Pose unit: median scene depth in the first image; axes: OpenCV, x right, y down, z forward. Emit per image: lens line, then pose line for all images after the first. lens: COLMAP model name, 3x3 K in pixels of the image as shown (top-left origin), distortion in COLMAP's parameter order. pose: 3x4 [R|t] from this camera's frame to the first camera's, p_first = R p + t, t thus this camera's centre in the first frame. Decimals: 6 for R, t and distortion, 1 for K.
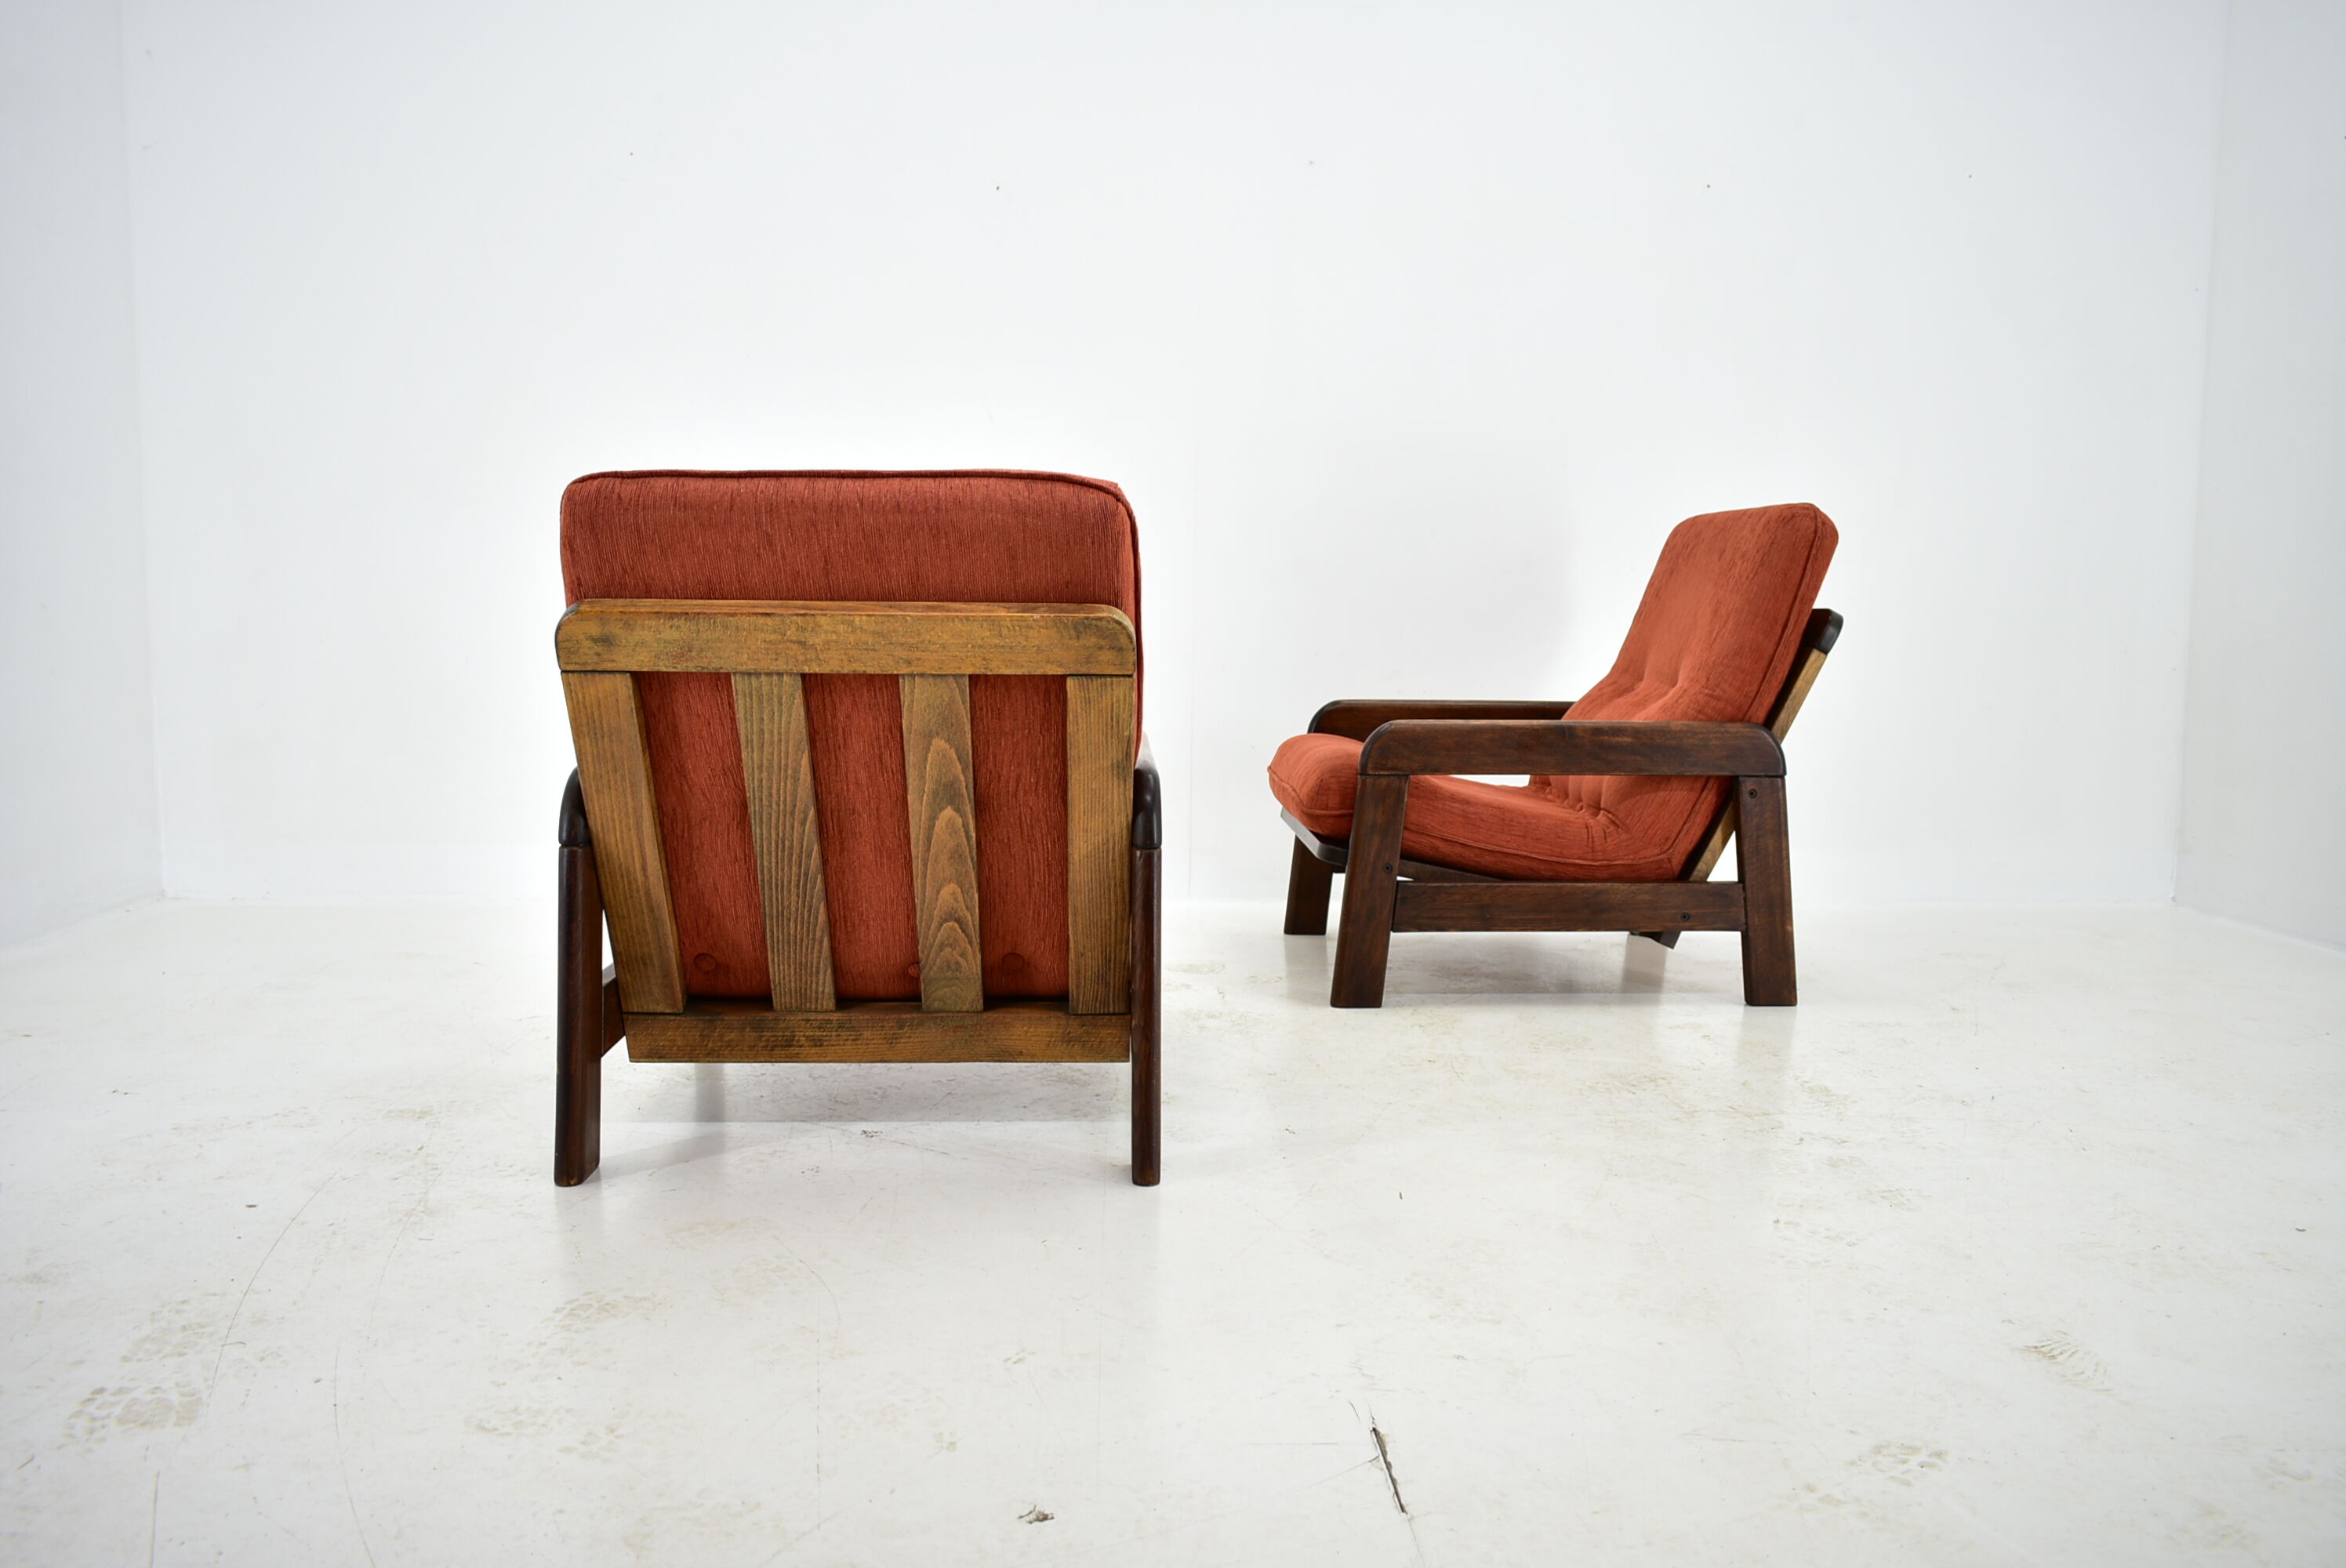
lens RADIAL K [[1800.3, 0, 1173.0], [0, 1800.3, 784.0], [0, 0, 1]] dist [-0.014780, 0.004404]
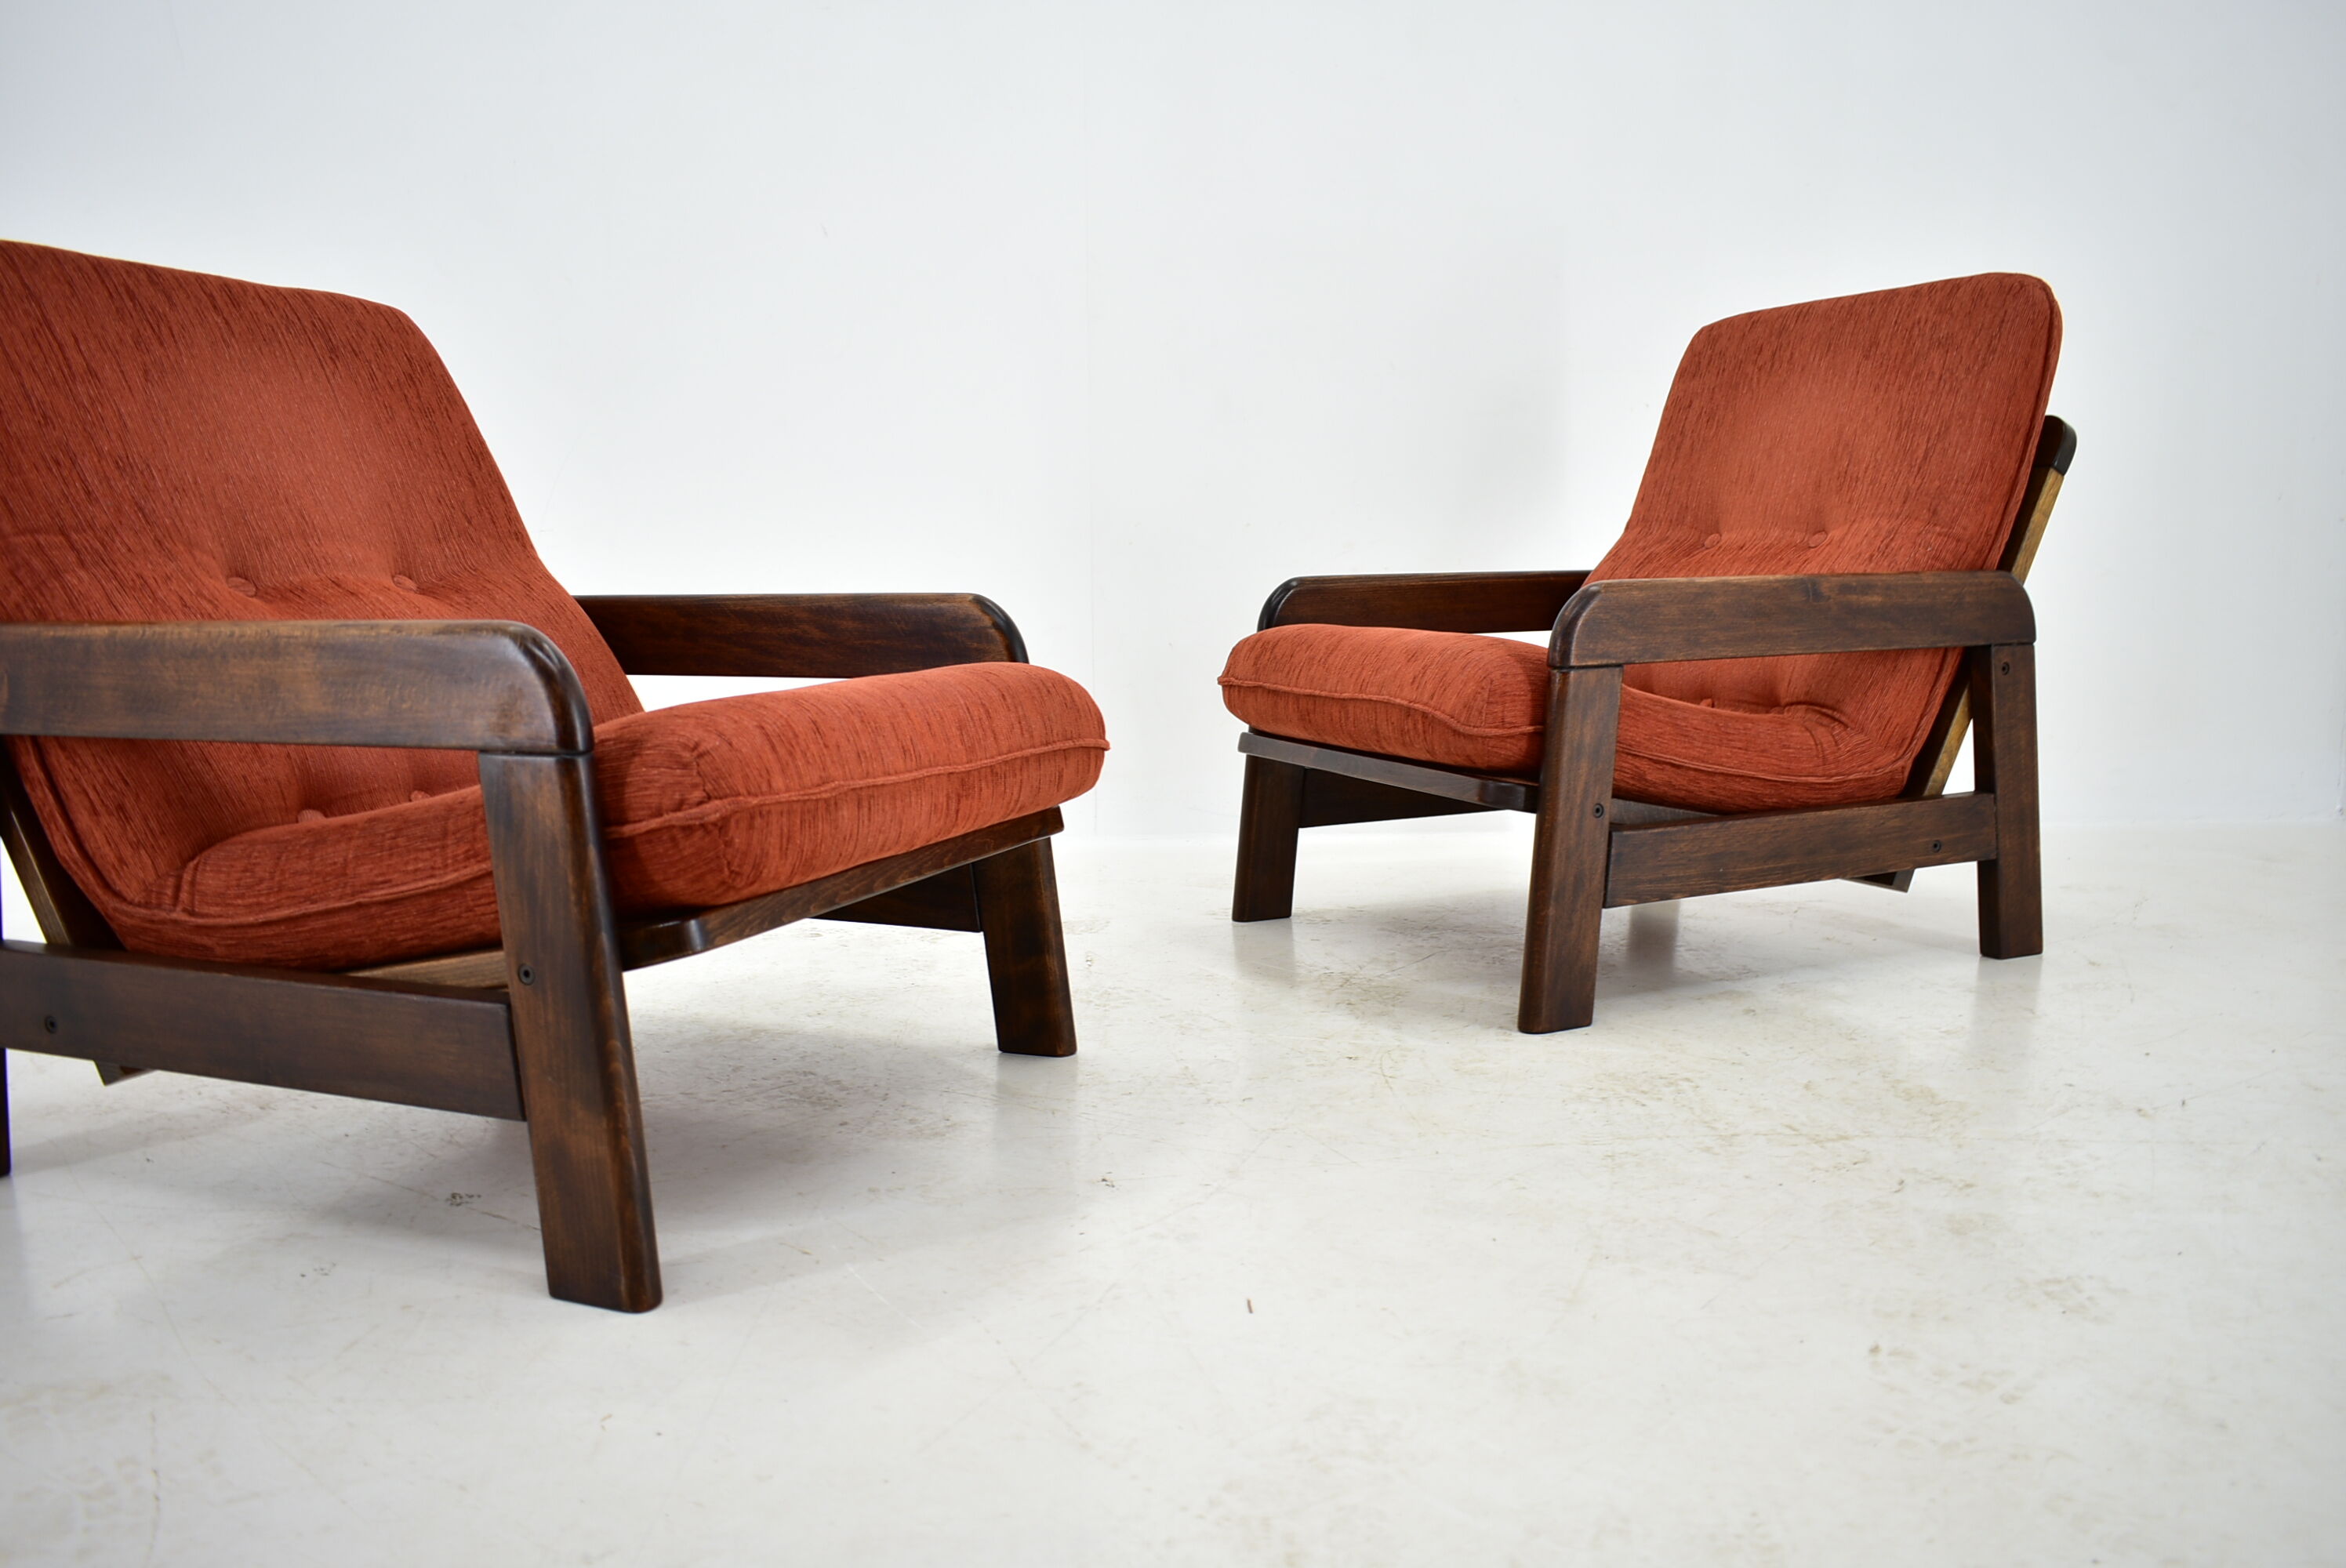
lens RADIAL K [[1800.3, 0, 1173.0], [0, 1800.3, 784.0], [0, 0, 1]] dist [-0.014780, 0.004404]
pose [[0.898570, 0.031076, -0.437728, 0.415798], [-0.017795, 0.999249, 0.034412, 0.025925], [0.438469, -0.023133, 0.898449, 0.498599]]
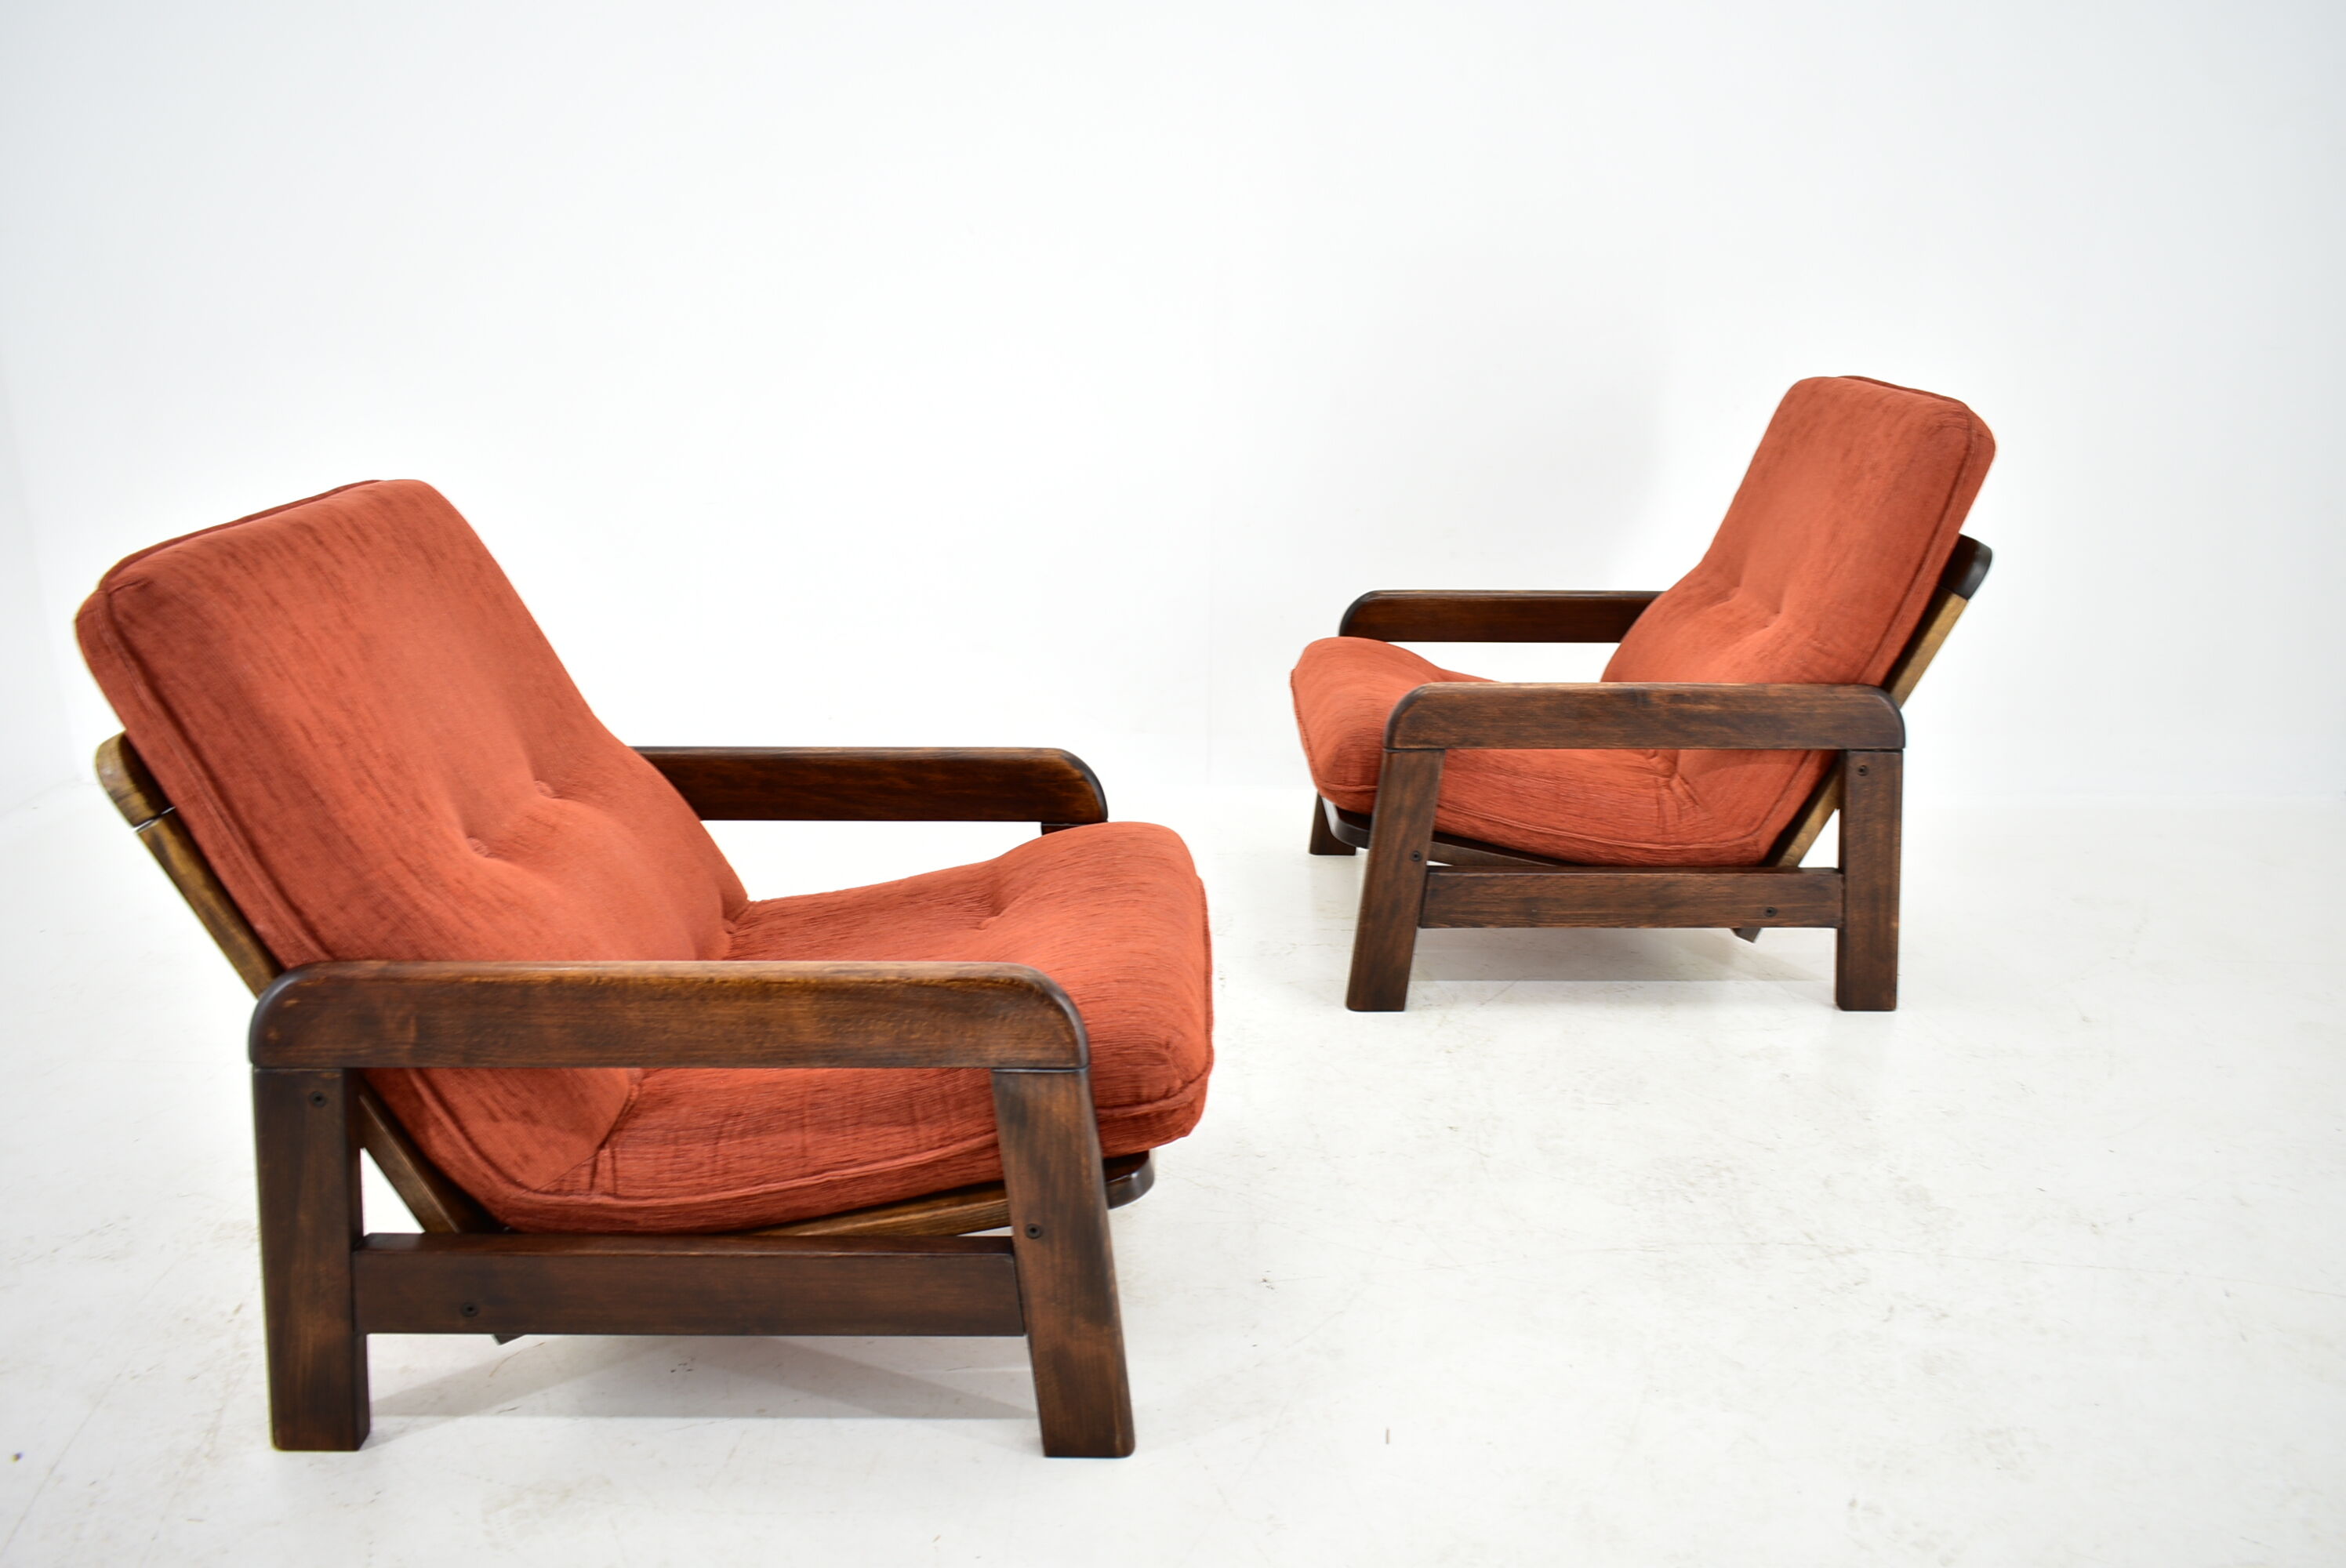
lens RADIAL K [[1800.3, 0, 1173.0], [0, 1800.3, 784.0], [0, 0, 1]] dist [-0.014780, 0.004404]
pose [[0.998873, 0.009168, -0.046559, 0.062087], [0.000364, 0.979650, 0.200712, -0.216744], [0.047452, -0.200503, 0.978543, 0.246653]]
